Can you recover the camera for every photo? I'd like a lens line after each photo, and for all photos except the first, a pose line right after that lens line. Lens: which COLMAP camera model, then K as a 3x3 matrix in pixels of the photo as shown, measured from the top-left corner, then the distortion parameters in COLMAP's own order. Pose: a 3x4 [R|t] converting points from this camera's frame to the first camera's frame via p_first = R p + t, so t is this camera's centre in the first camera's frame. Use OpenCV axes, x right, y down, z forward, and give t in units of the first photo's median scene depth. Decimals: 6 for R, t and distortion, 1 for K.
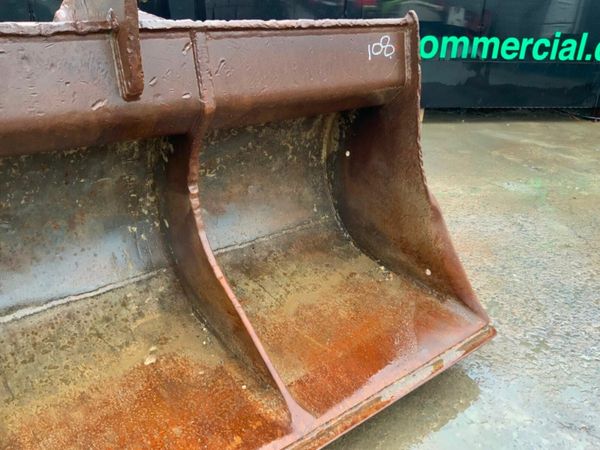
lens RADIAL K [[499.7, 0, 302.2], [0, 499.7, 224.8], [0, 0, 1]] dist [0.056672, -0.106050]
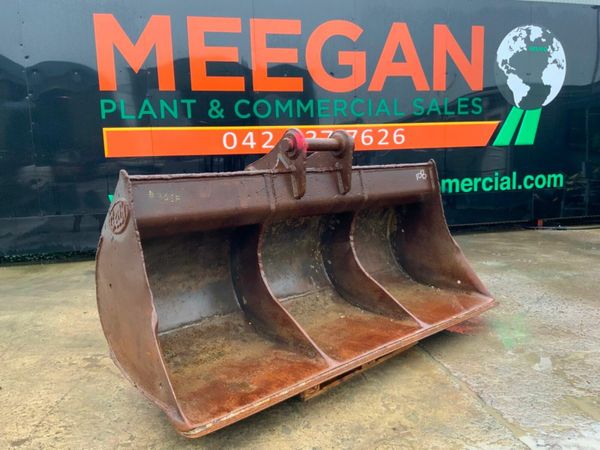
lens RADIAL K [[499.7, 0, 301.0], [0, 499.7, 212.3], [0, 0, 1]] dist [0.056672, -0.106050]
pose [[0.994995, -0.068864, 0.072411, -0.548001], [0.088799, 0.941661, -0.324636, 0.480205], [-0.045830, 0.329442, 0.943063, -1.022303]]
